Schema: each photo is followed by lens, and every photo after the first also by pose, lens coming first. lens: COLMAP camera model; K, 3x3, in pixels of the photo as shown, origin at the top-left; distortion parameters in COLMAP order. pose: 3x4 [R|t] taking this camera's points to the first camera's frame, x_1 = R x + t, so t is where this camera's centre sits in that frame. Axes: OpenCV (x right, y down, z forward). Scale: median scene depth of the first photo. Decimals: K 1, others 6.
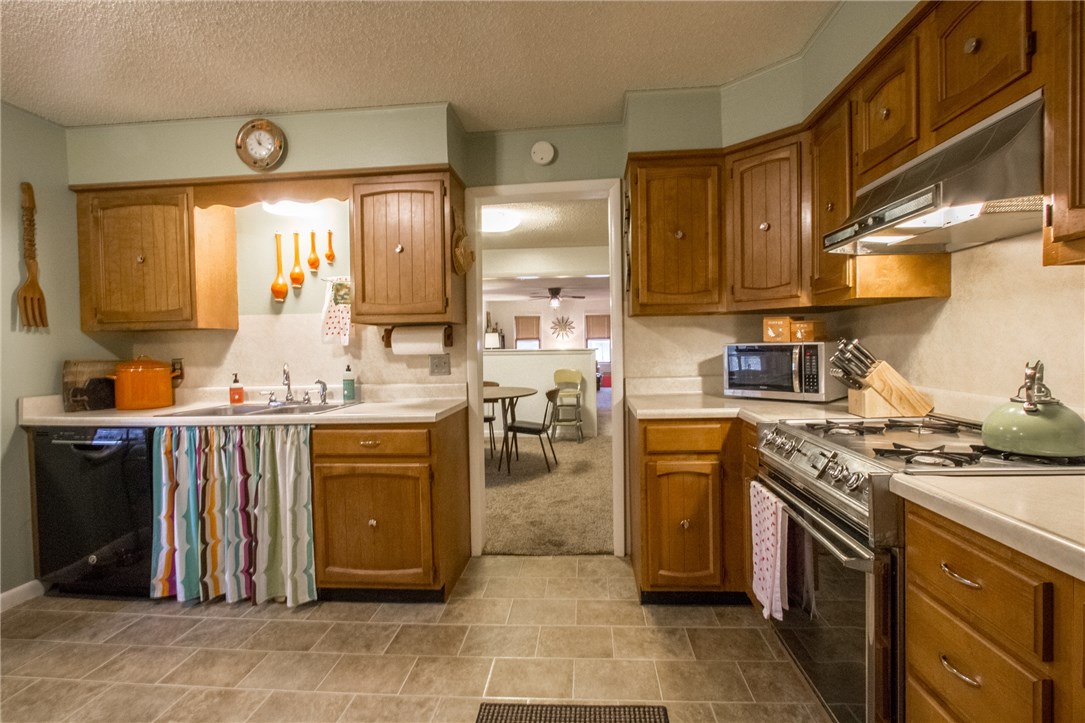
lens RADIAL K [[522.3, 0, 545.5], [0, 522.3, 356.9], [0, 0, 1]] dist [-0.020967, 0.004145]
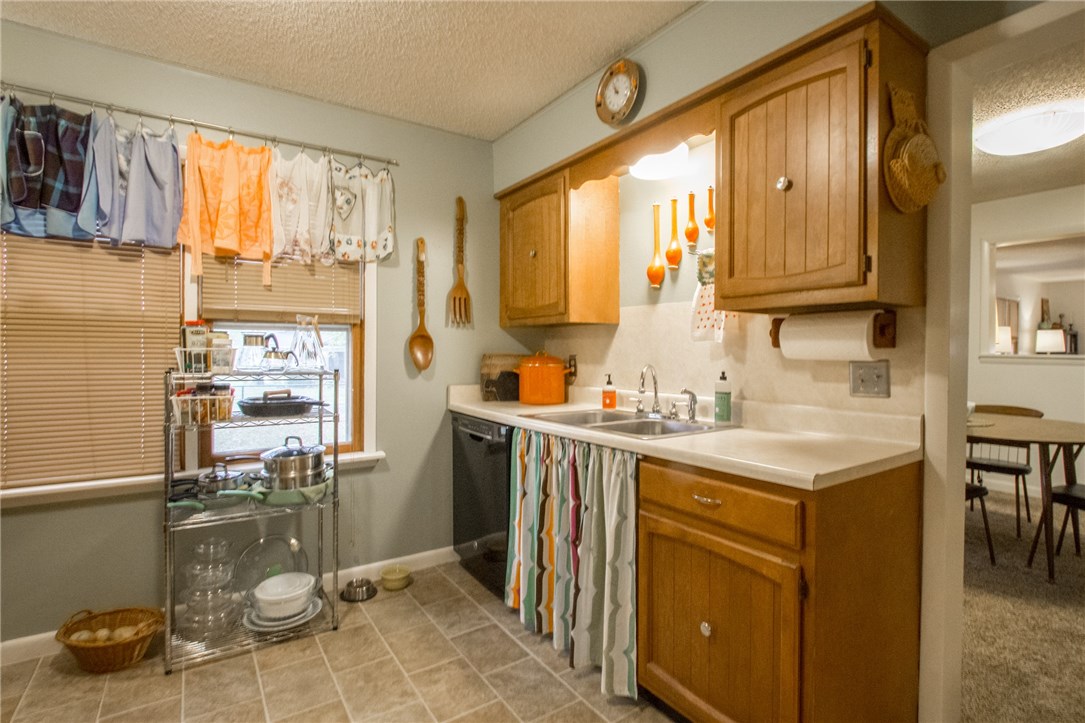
lens RADIAL K [[522.3, 0, 546.0], [0, 522.3, 352.6], [0, 0, 1]] dist [-0.020967, 0.004145]
pose [[0.628026, 0.025239, -0.777783, 0.018322], [-0.030665, 0.999500, 0.007672, -0.008038], [0.777588, 0.019033, 0.628486, 0.396566]]
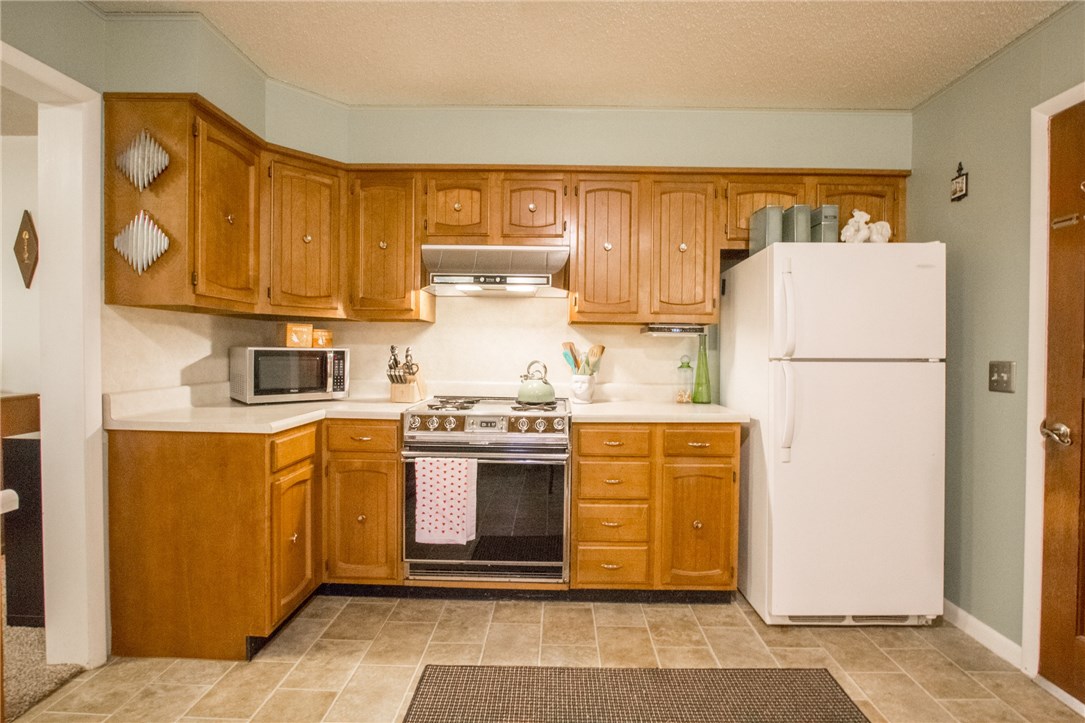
lens RADIAL K [[522.3, 0, 564.0], [0, 522.3, 361.9], [0, 0, 1]] dist [-0.020967, 0.004145]
pose [[-0.081422, -0.002181, 0.996677, -0.582634], [0.012395, 0.999918, 0.003201, 0.003640], [-0.996603, 0.012615, -0.081389, 0.485567]]
